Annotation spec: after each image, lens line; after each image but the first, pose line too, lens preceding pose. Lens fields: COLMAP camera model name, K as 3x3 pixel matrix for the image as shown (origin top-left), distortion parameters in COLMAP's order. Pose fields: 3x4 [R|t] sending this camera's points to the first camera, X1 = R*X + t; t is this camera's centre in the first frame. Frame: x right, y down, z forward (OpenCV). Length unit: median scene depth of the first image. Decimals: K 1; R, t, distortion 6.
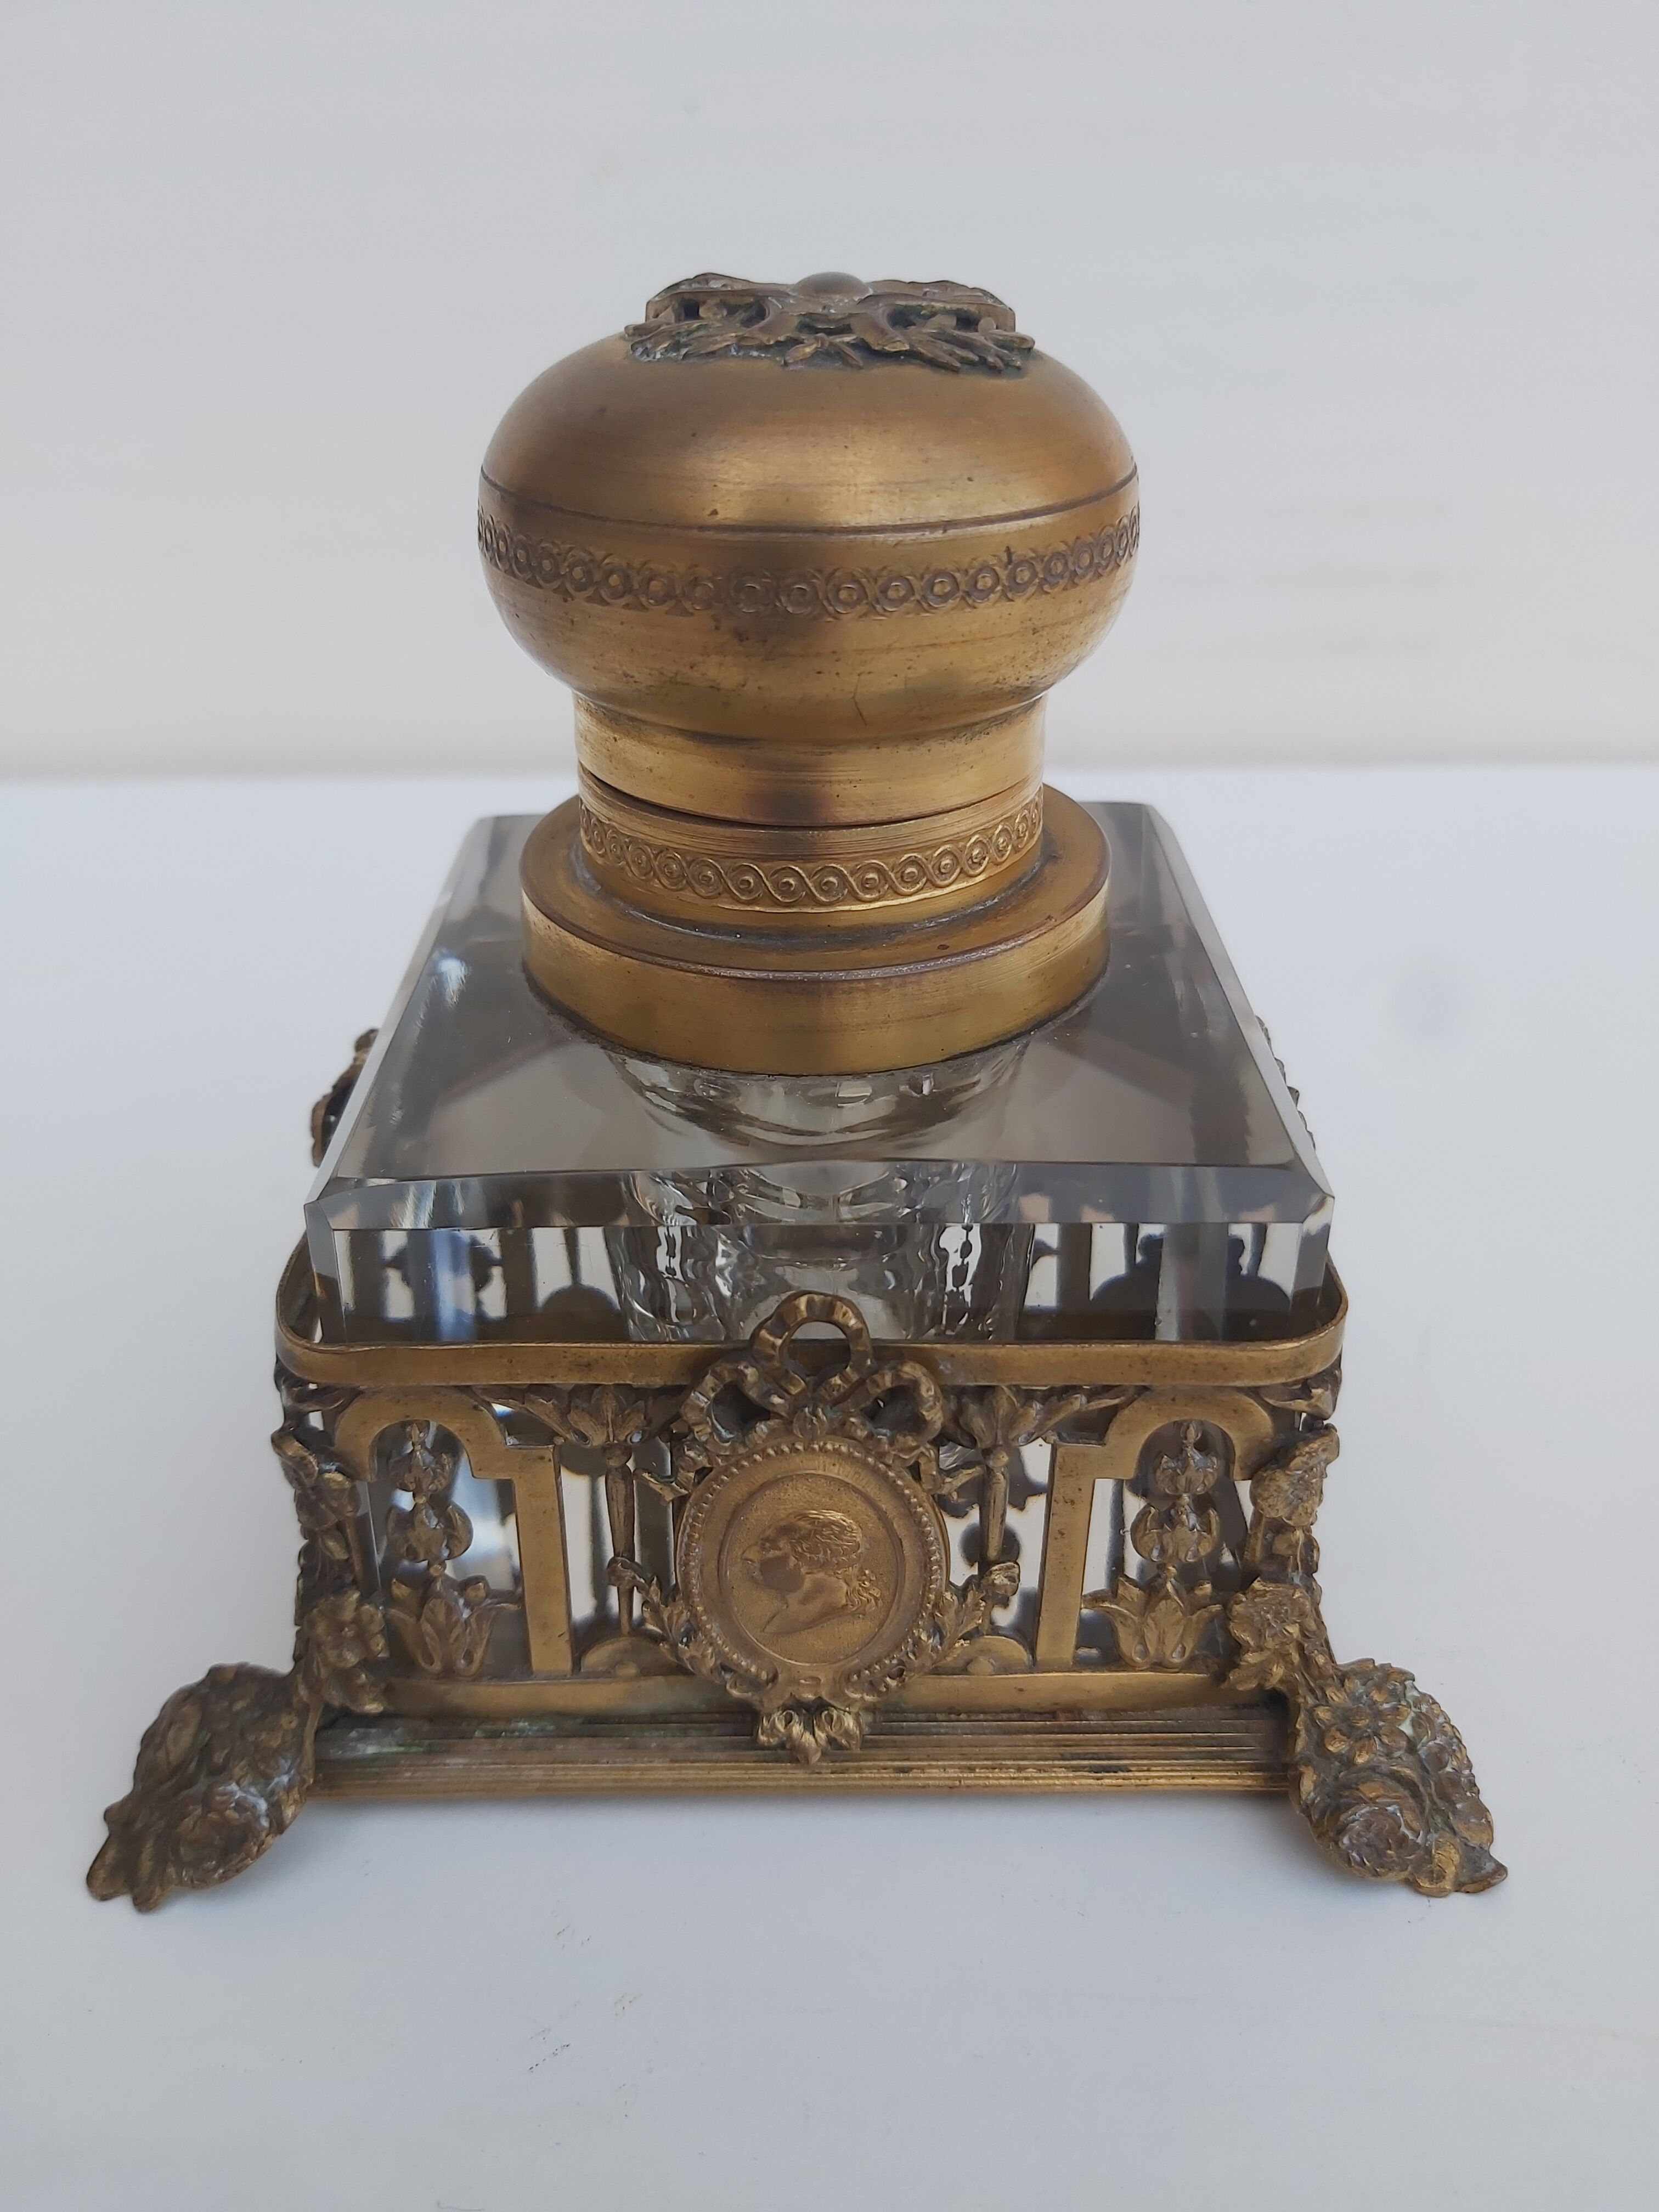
lens RADIAL K [[1849.8, 0, 816.0], [0, 1849.8, 1091.2], [0, 0, 1]] dist [0.048823, -0.197006]
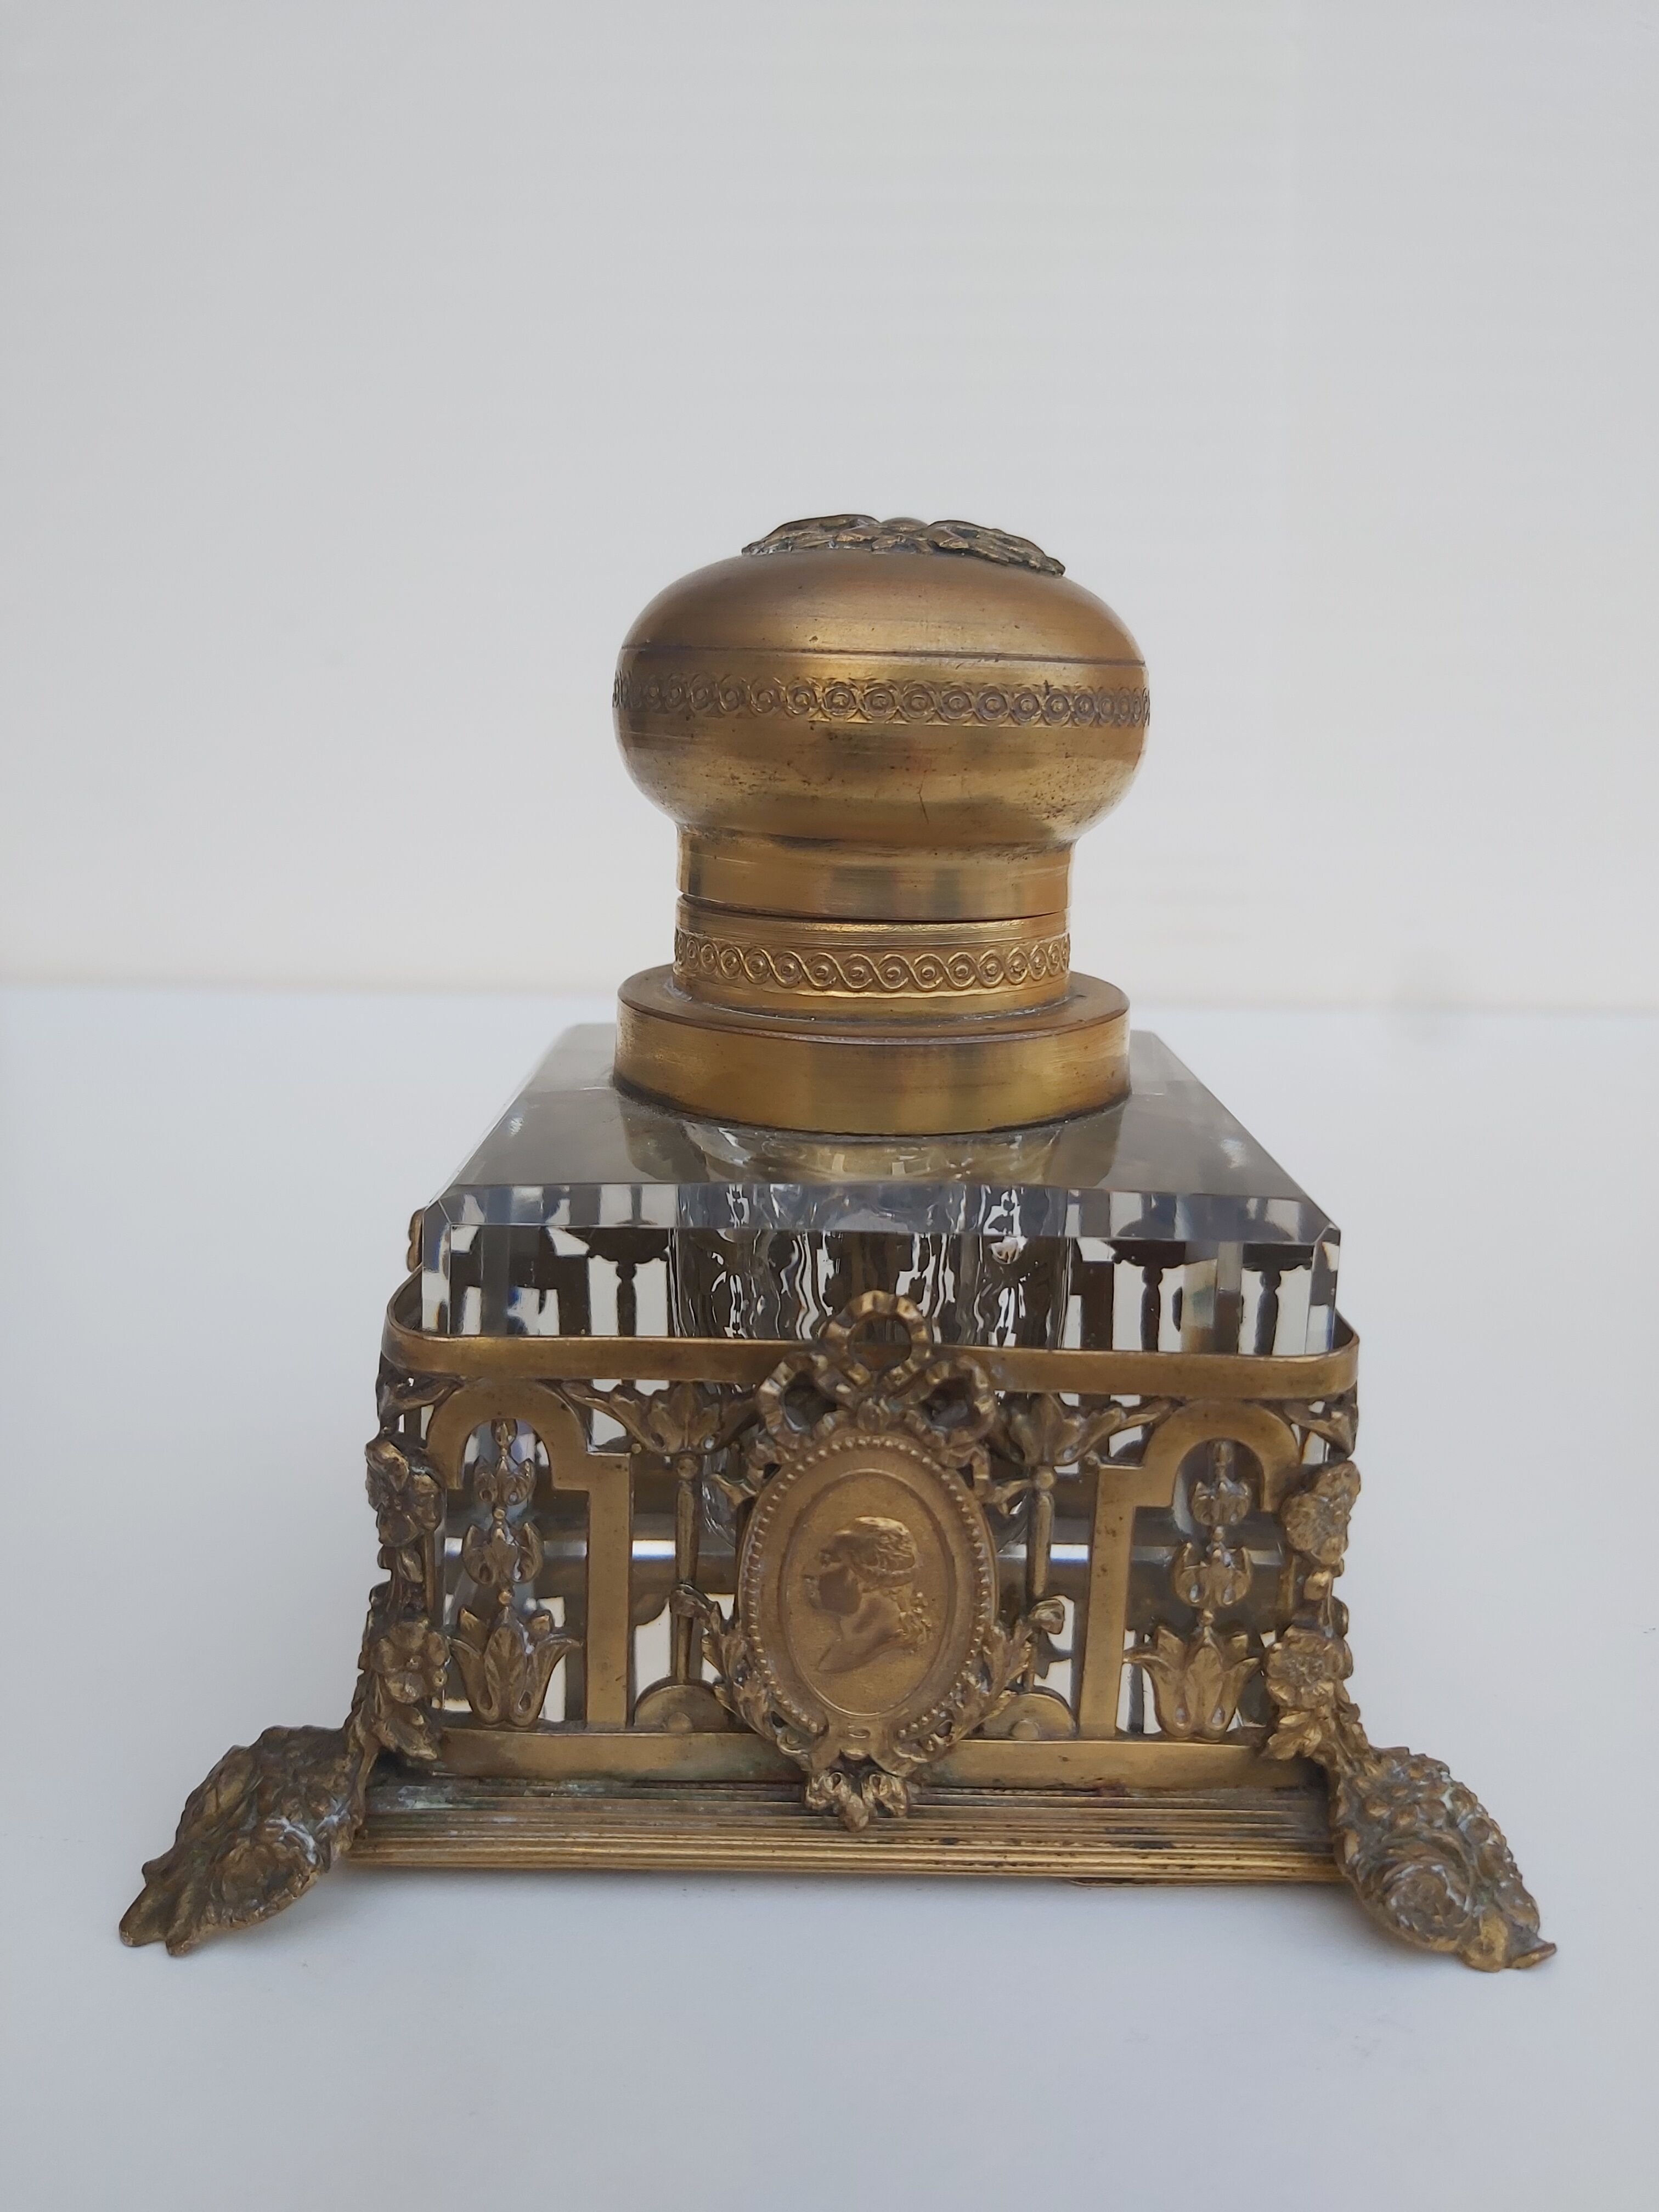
lens RADIAL K [[1849.8, 0, 823.8], [0, 1849.8, 1084.8], [0, 0, 1]] dist [0.048823, -0.197006]
pose [[0.999578, 0.027636, 0.008961, -0.042755], [-0.023309, 0.946971, -0.320472, 0.312877], [-0.017342, 0.320128, 0.947216, -0.082009]]
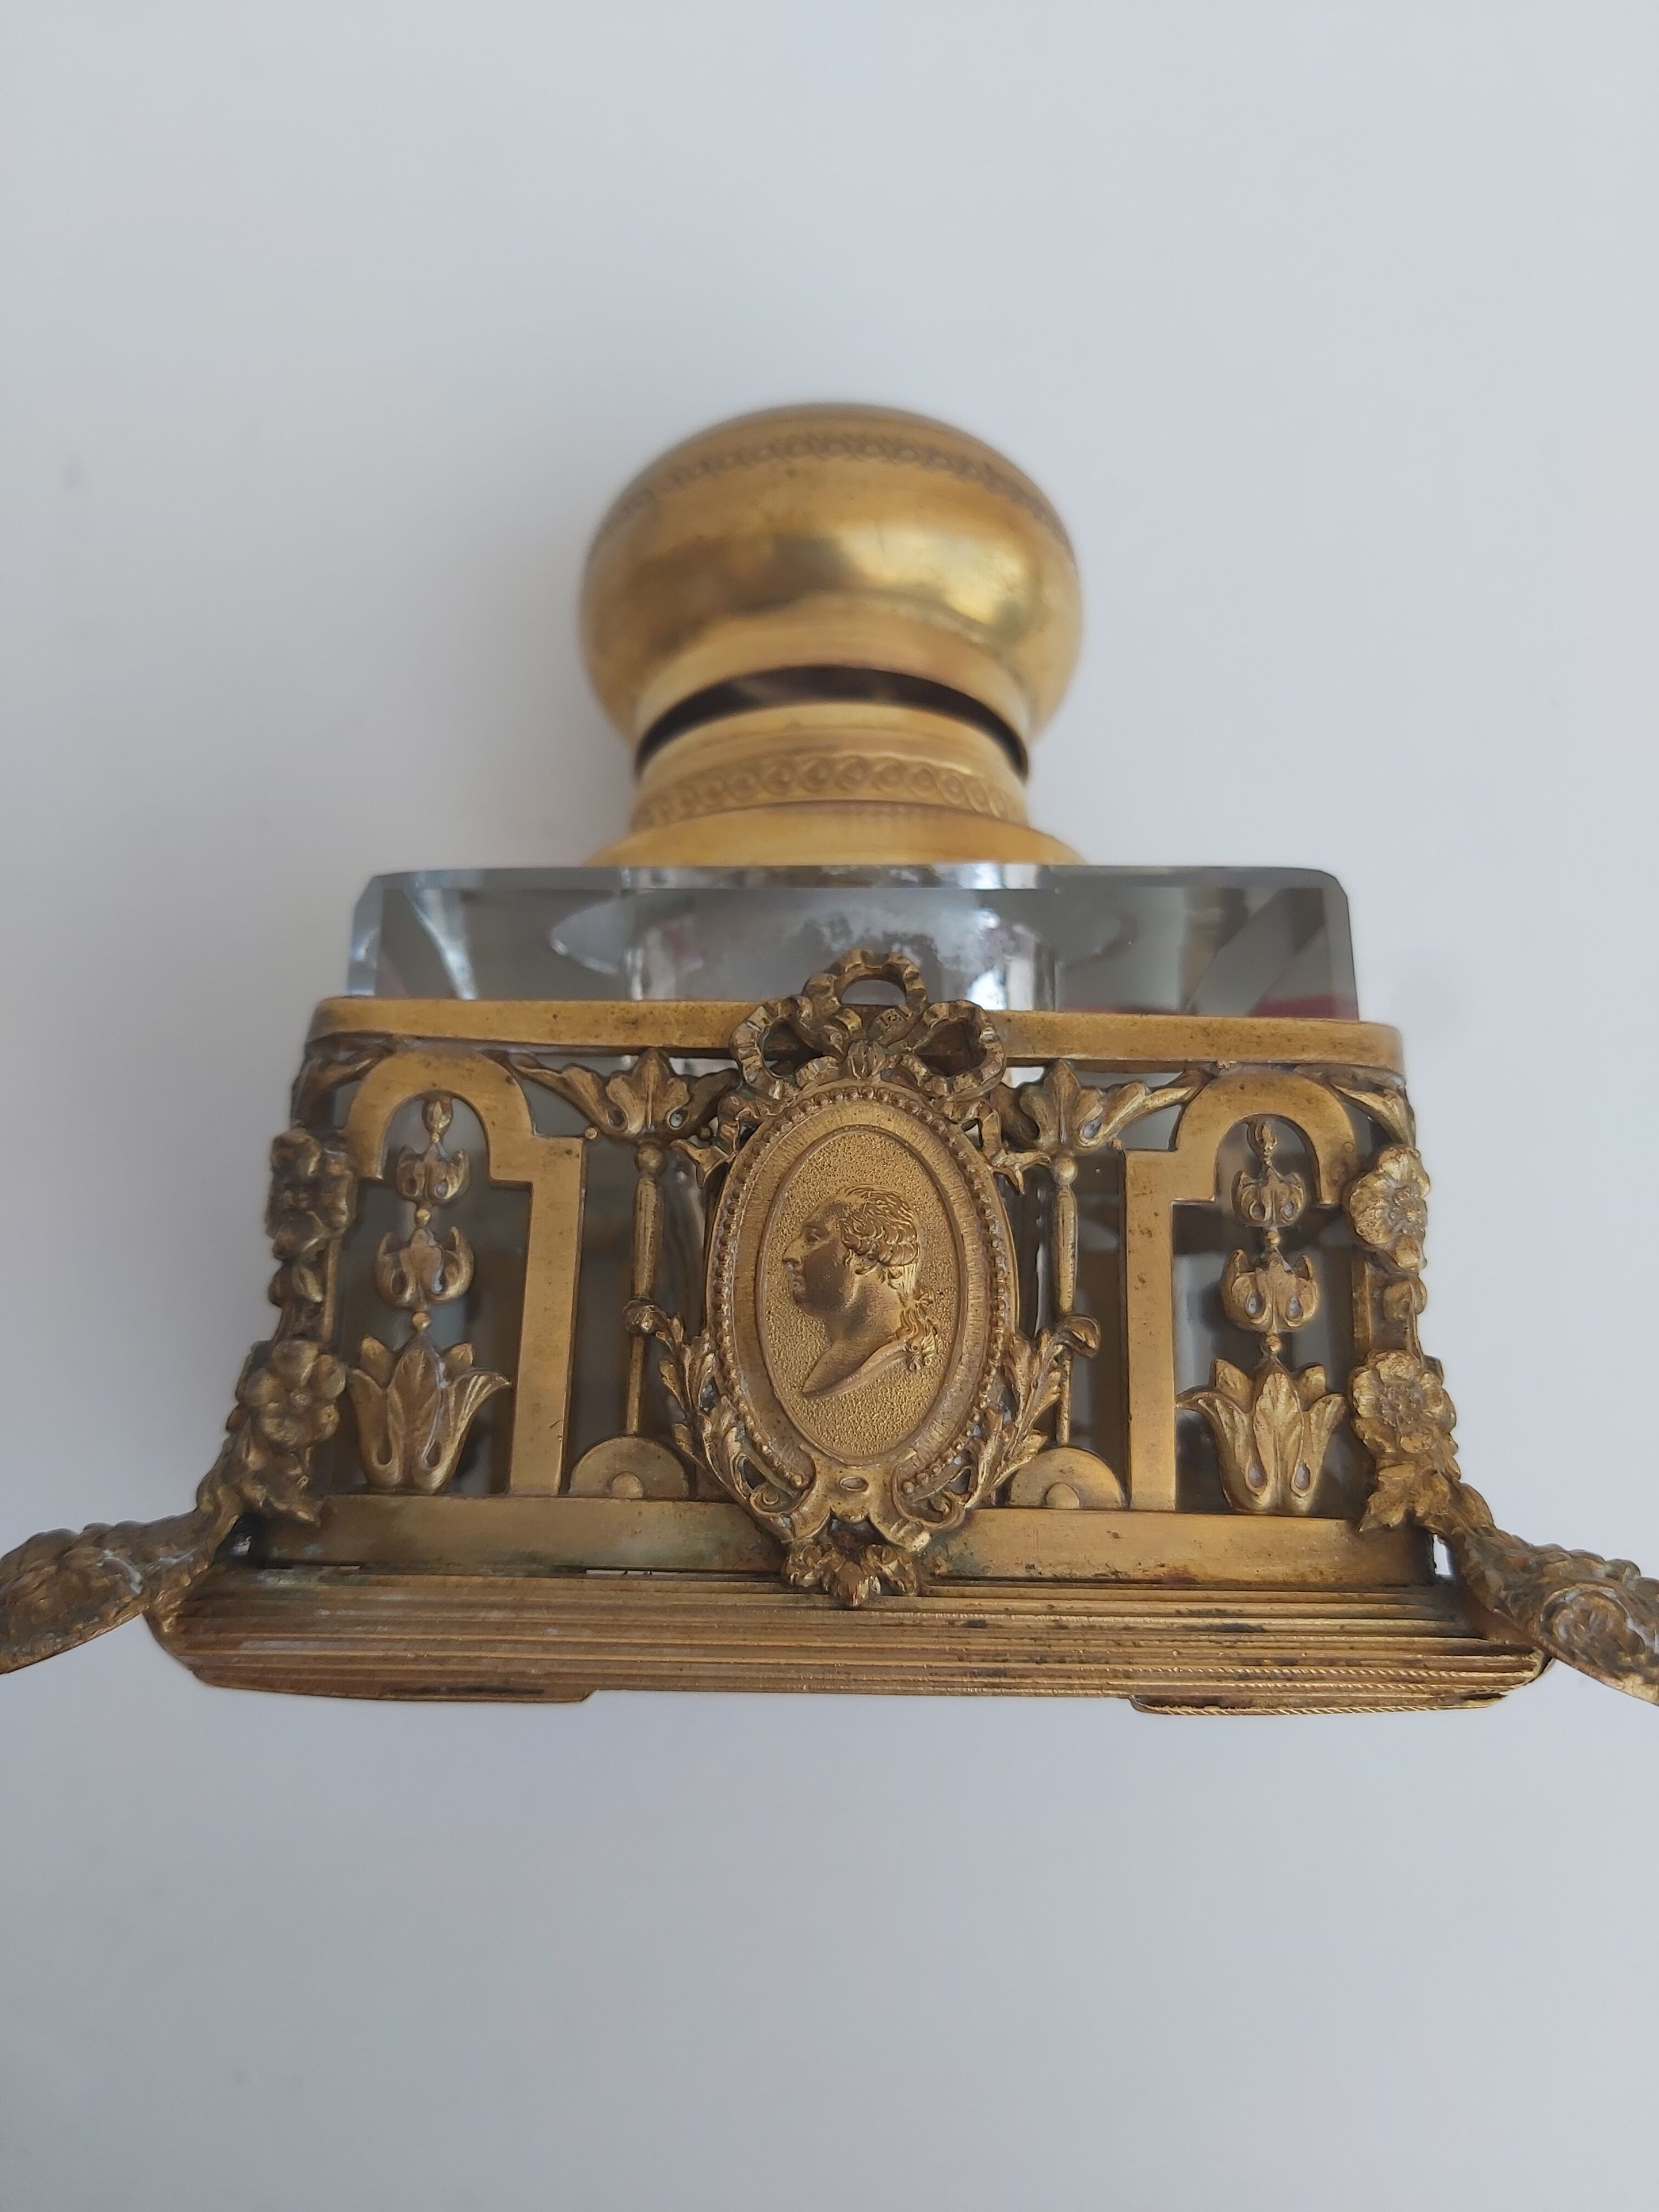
lens RADIAL K [[1849.8, 0, 823.6], [0, 1849.8, 1093.3], [0, 0, 1]] dist [0.048823, -0.197006]
pose [[0.999304, 0.030309, 0.021744, -0.040670], [-0.004994, 0.686377, -0.727229, 0.801392], [-0.036966, 0.726614, 0.686051, 0.327582]]
